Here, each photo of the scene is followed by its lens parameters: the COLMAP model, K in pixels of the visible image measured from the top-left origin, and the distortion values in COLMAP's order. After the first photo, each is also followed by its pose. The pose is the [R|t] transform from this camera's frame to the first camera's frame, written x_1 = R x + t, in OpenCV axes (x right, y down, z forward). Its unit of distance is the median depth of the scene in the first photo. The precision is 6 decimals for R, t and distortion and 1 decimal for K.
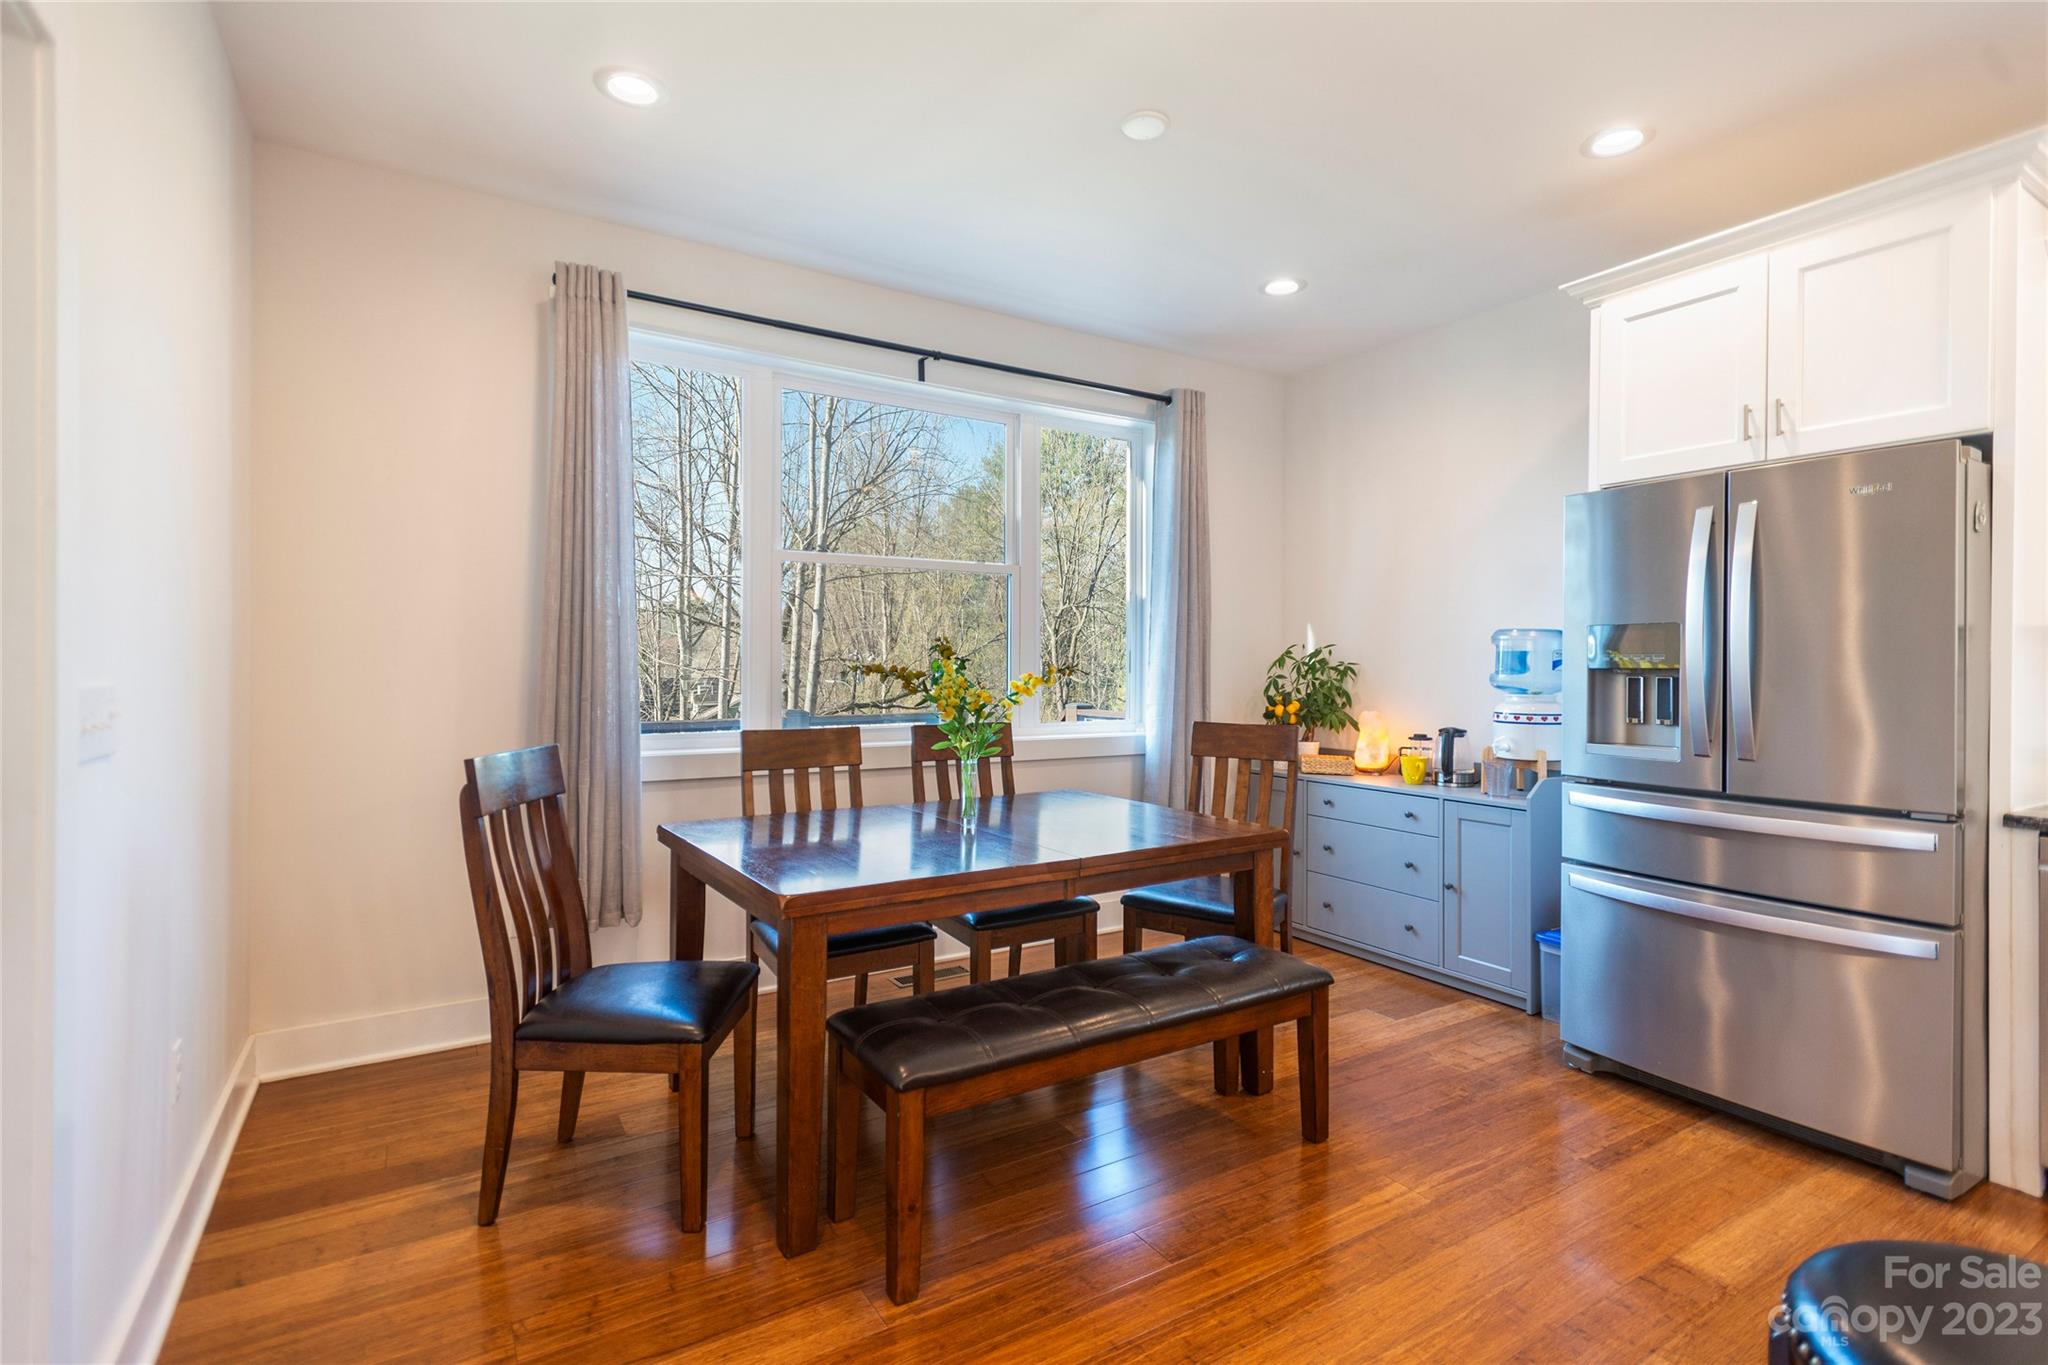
lens RADIAL K [[969.1, 0, 1023.6], [0, 969.1, 665.4], [0, 0, 1]] dist [0.017851, -0.006597]
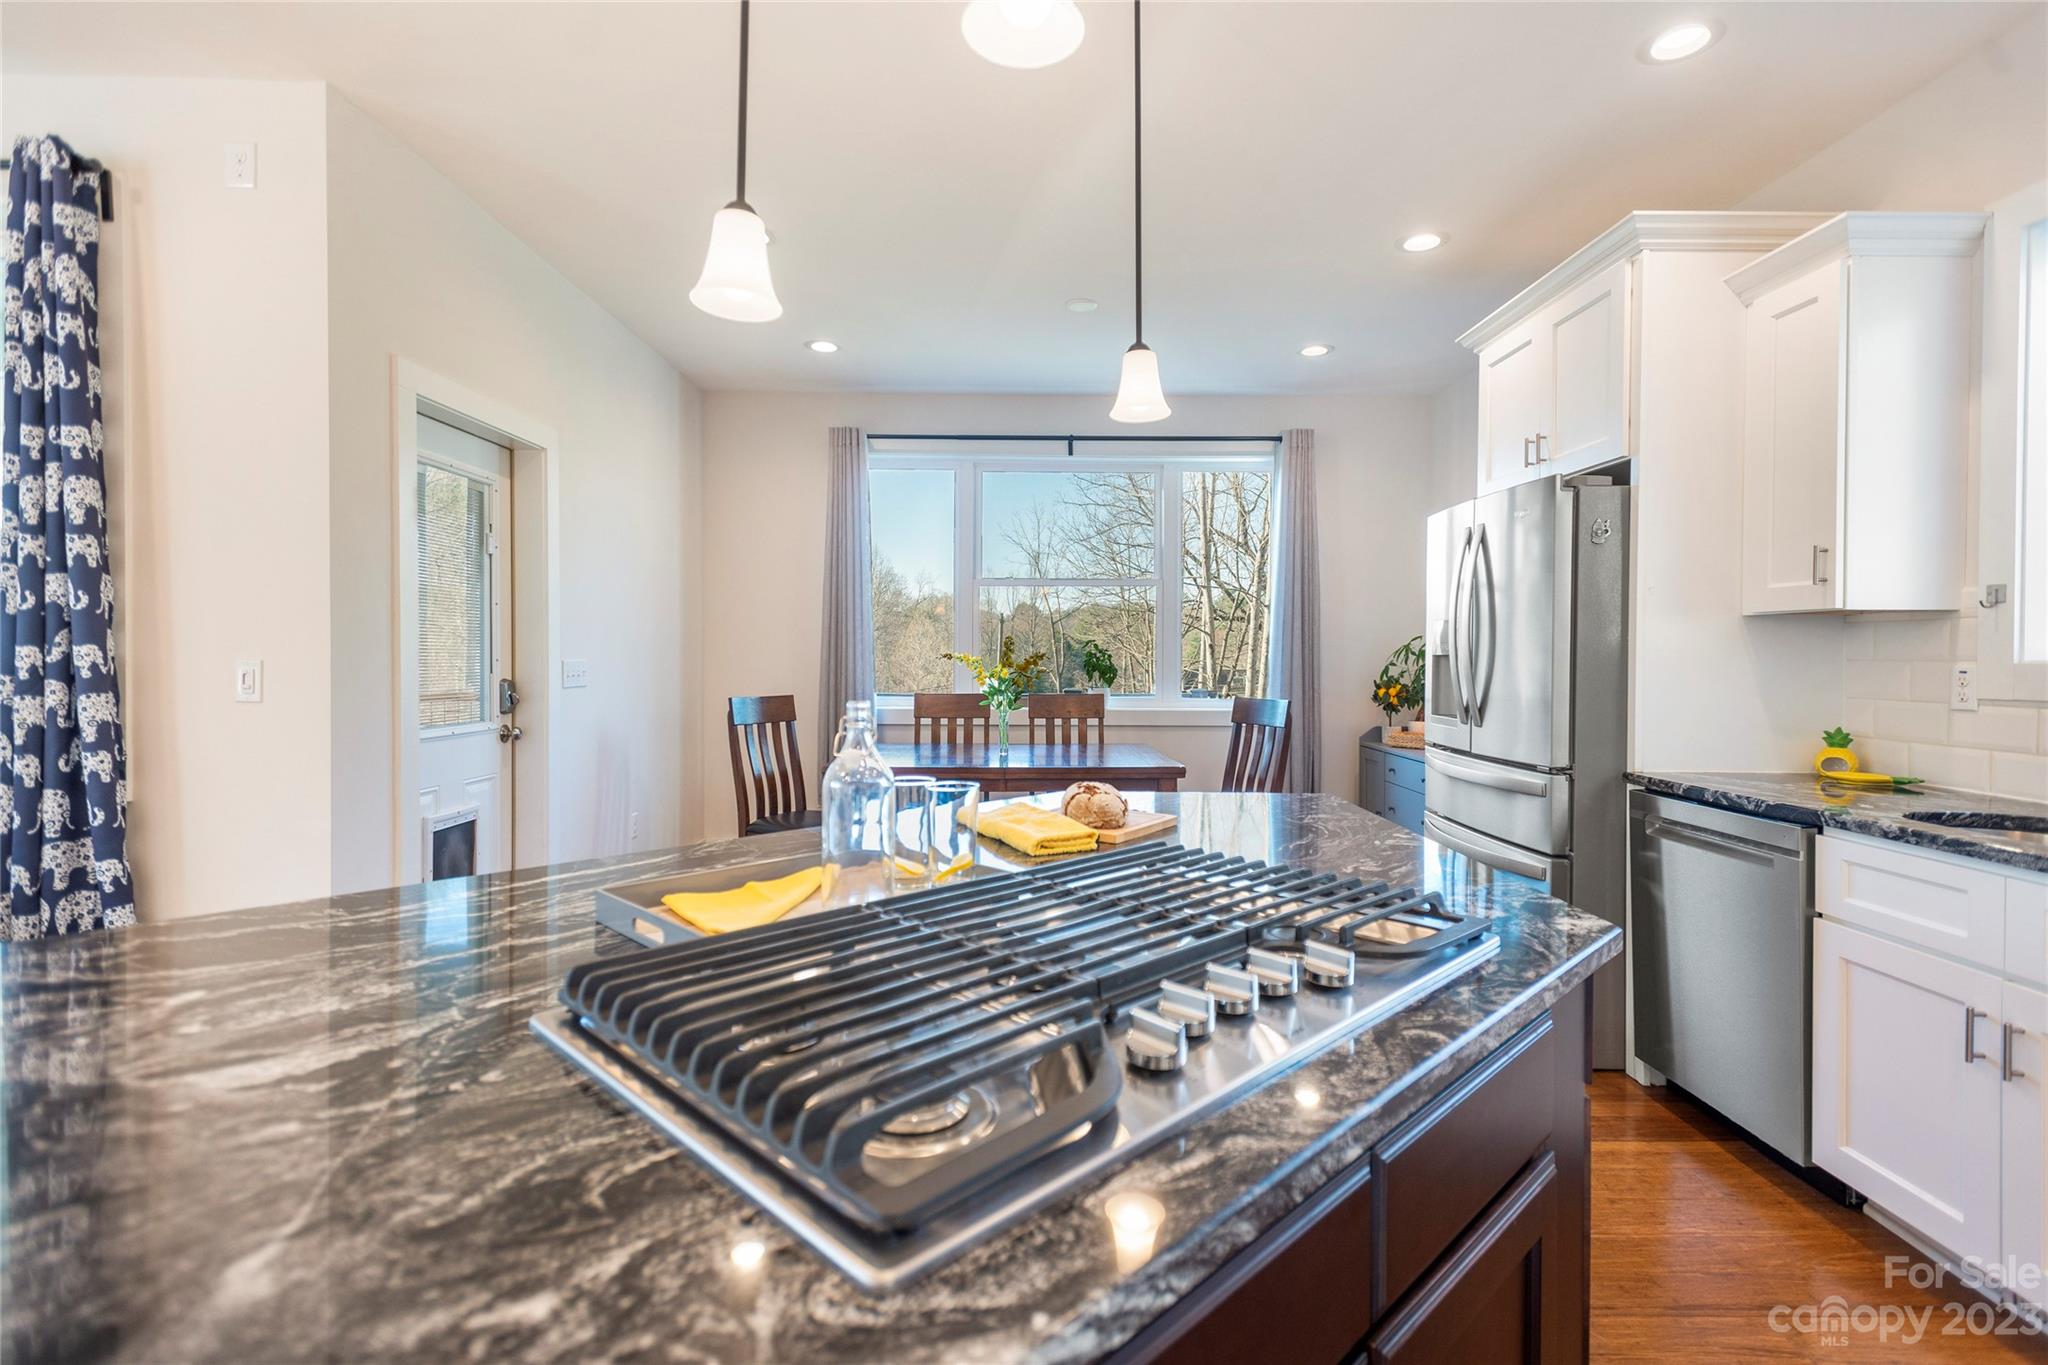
lens RADIAL K [[969.1, 0, 1030.1], [0, 969.1, 674.7], [0, 0, 1]] dist [0.017851, -0.006597]
pose [[0.856592, 0.007847, -0.515935, 0.631173], [0.000416, 0.999874, 0.015898, 0.006765], [0.515995, -0.013833, 0.856480, -0.275351]]
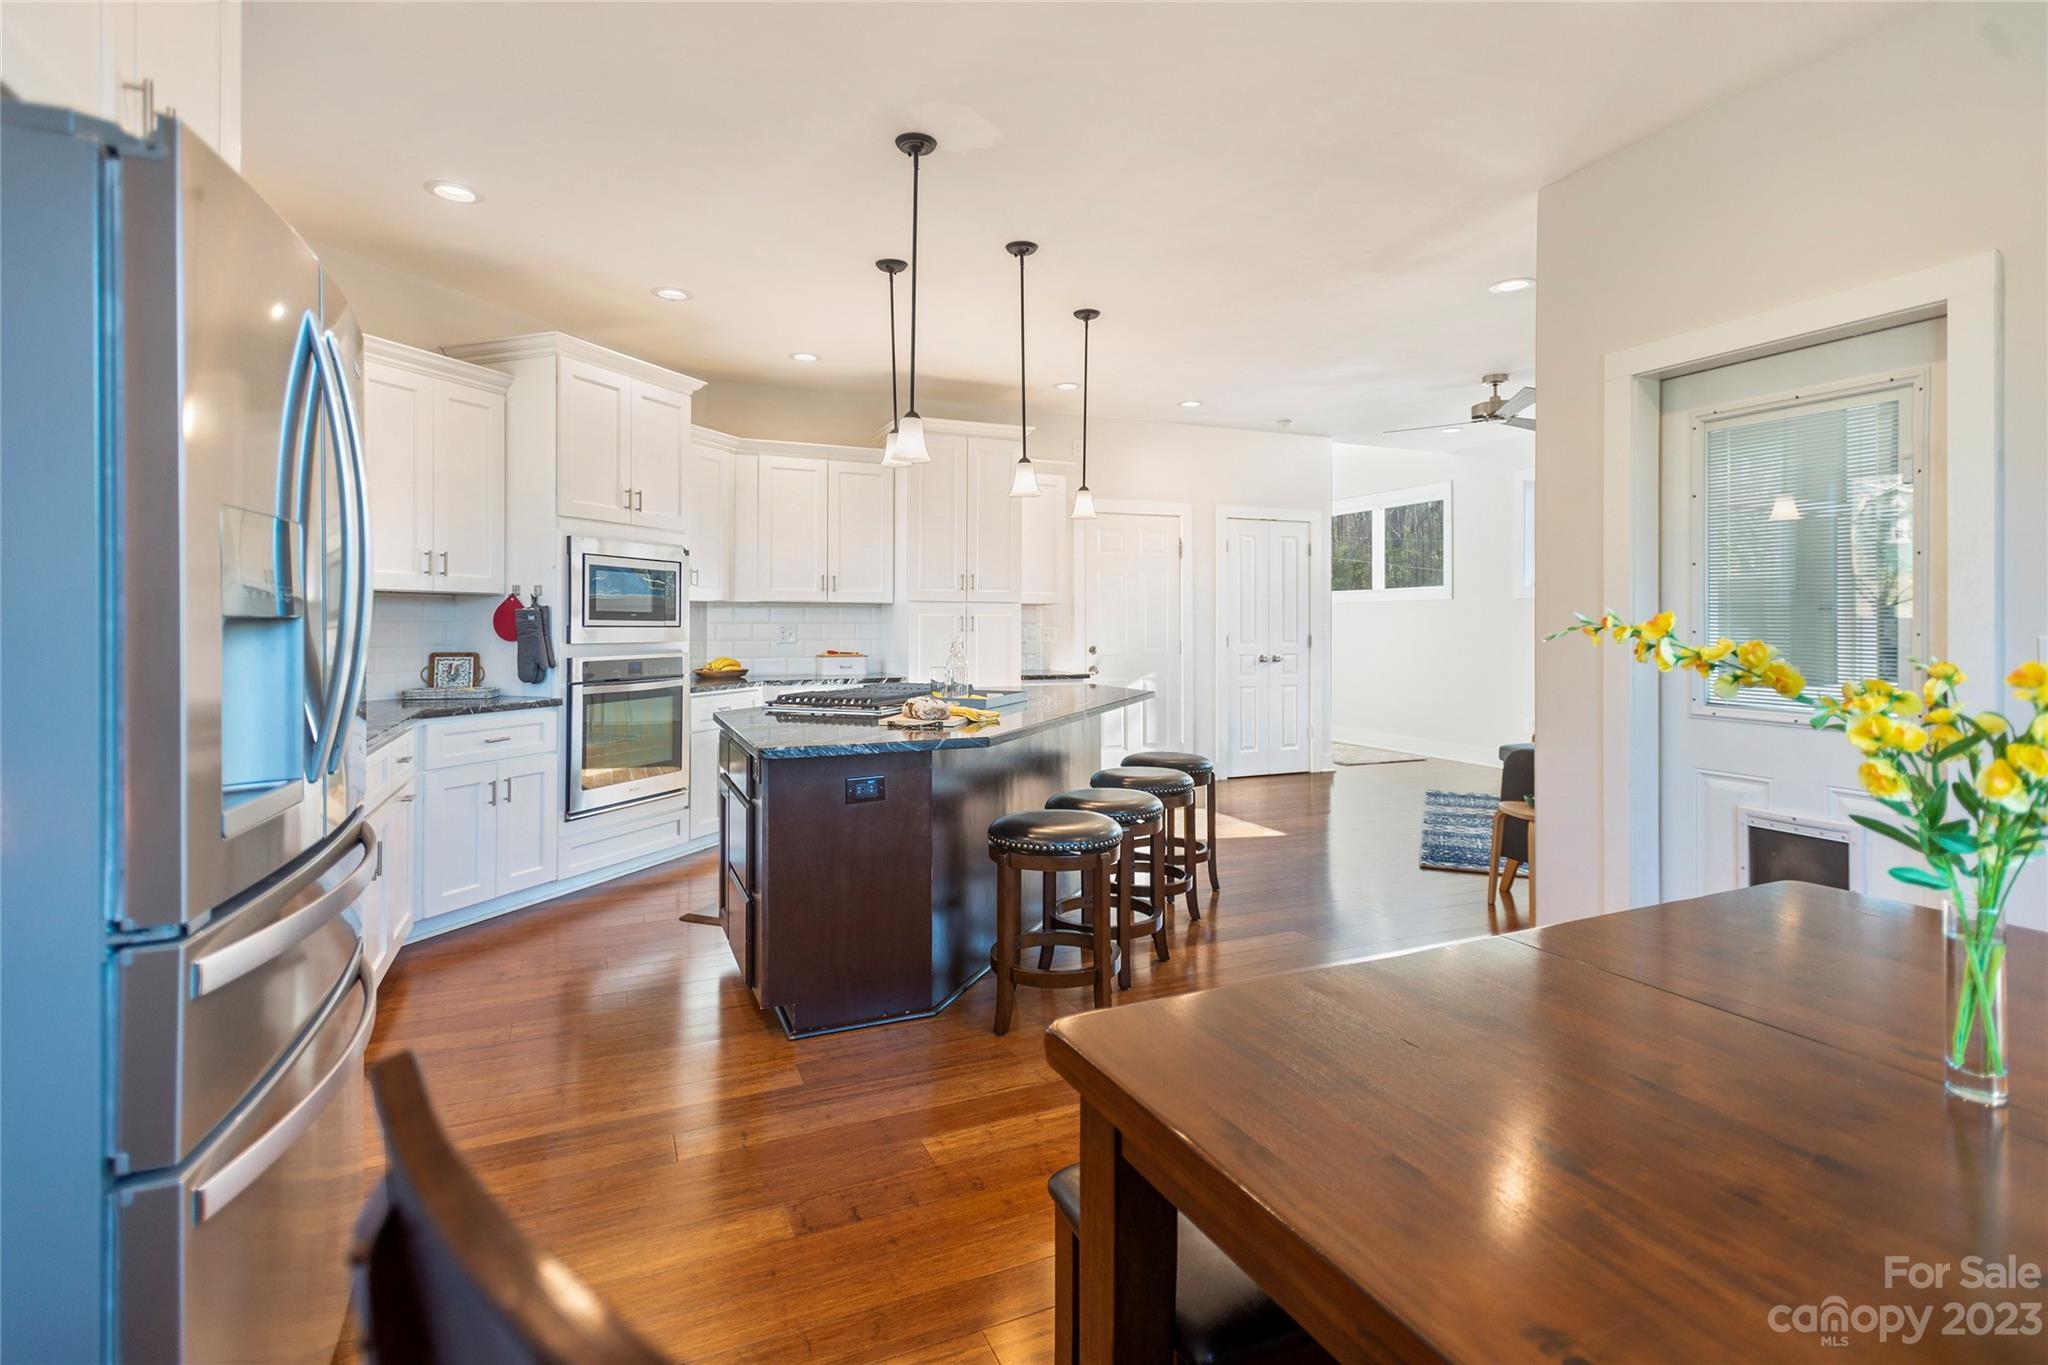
lens RADIAL K [[969.1, 0, 1028.4], [0, 969.1, 620.6], [0, 0, 1]] dist [0.017851, -0.006597]
pose [[-0.991375, -0.007376, 0.130852, 0.180285], [-0.007566, 0.999971, -0.000951, 0.003195], [-0.130841, -0.001933, -0.991402, 1.070063]]
